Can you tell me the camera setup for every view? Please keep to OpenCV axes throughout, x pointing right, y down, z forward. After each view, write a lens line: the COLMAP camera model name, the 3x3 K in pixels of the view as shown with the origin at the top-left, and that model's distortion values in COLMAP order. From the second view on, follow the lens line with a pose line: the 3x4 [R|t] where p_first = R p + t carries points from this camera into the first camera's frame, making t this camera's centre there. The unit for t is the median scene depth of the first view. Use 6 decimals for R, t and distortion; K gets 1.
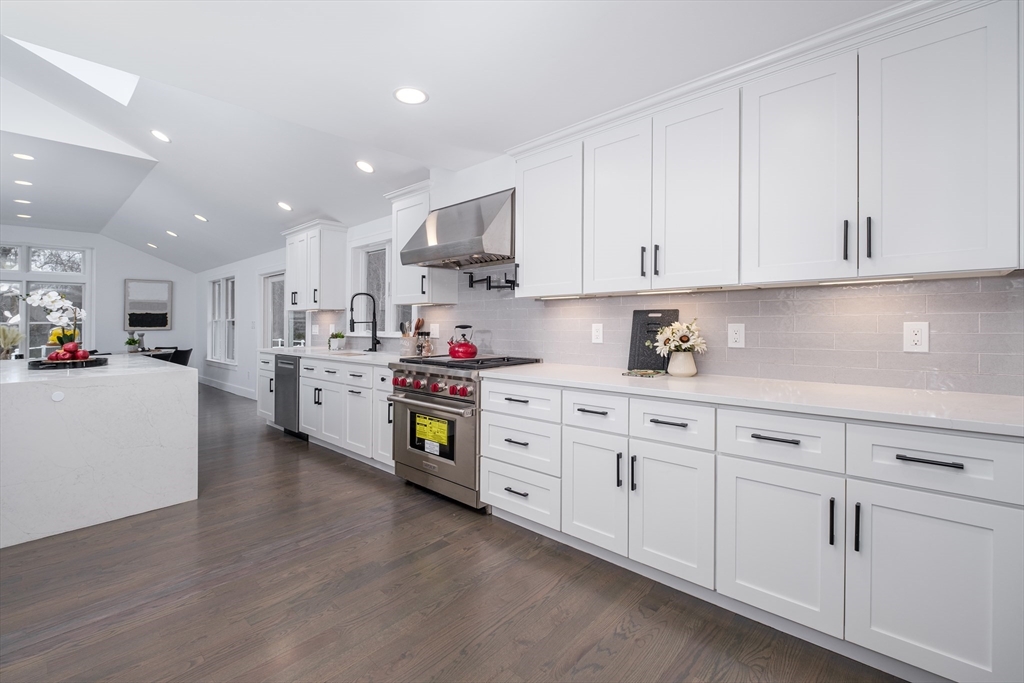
lens RADIAL K [[449.0, 0, 522.5], [0, 449.0, 325.5], [0, 0, 1]] dist [-0.004933, -0.000152]
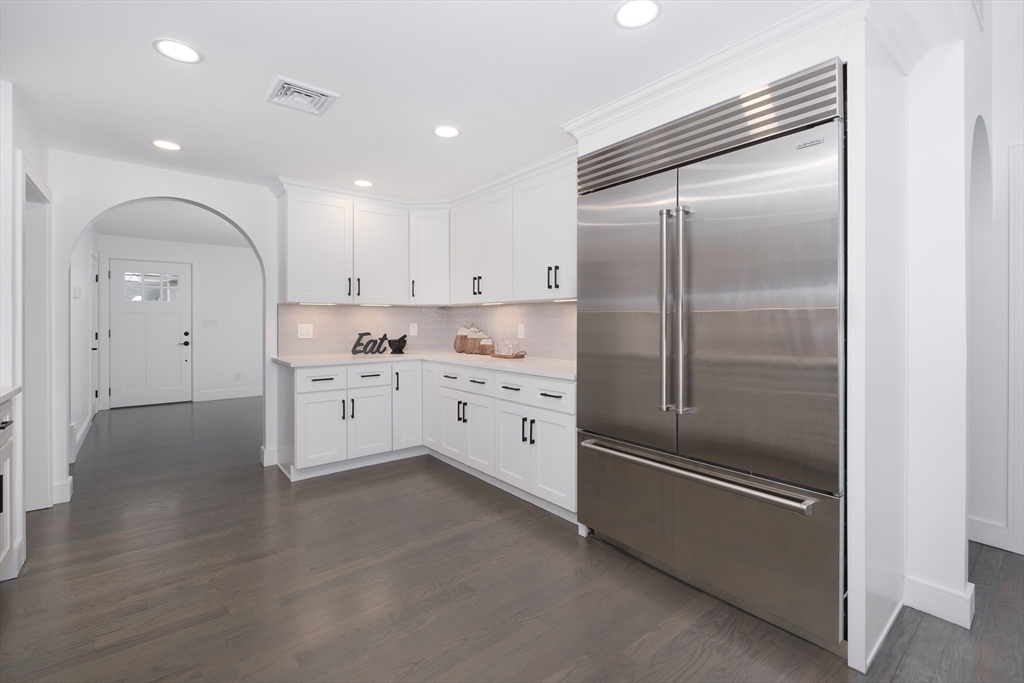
lens RADIAL K [[449.0, 0, 513.2], [0, 449.0, 331.7], [0, 0, 1]] dist [-0.004933, -0.000152]
pose [[0.987525, 0.010254, -0.157130, 0.263054], [-0.007845, 0.999842, 0.015946, -0.001241], [0.157269, -0.014514, 0.987449, -0.242956]]
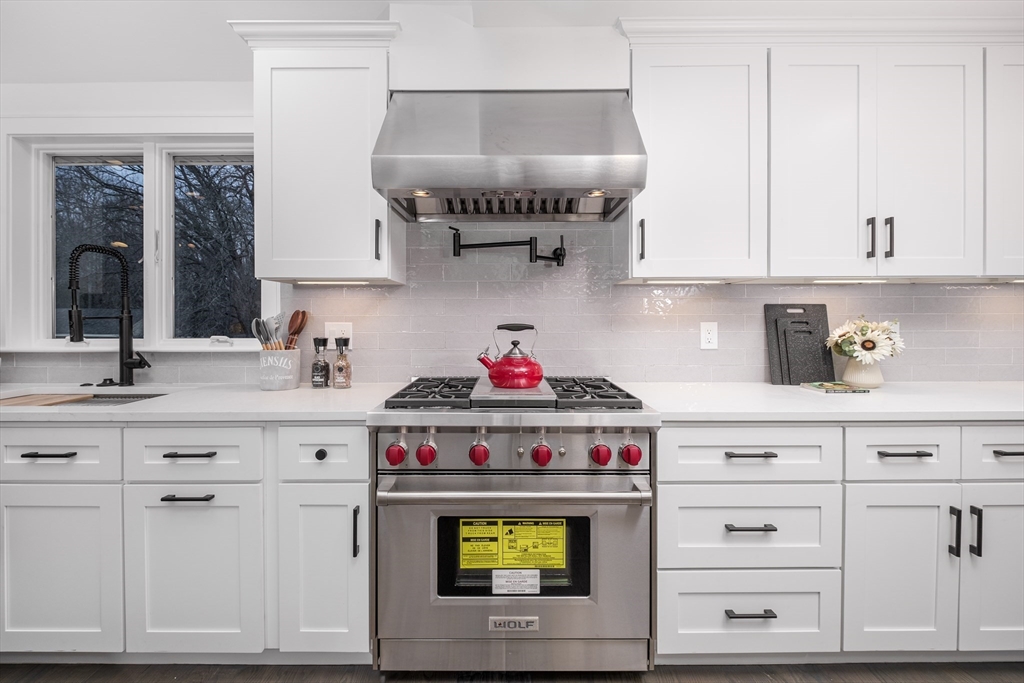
lens RADIAL K [[449.0, 0, 510.9], [0, 449.0, 335.5], [0, 0, 1]] dist [-0.004933, -0.000152]
pose [[0.745833, -0.012820, 0.666009, -0.516156], [0.002213, 0.999857, 0.016767, 0.004229], [-0.666129, -0.011032, 0.745755, 0.653856]]
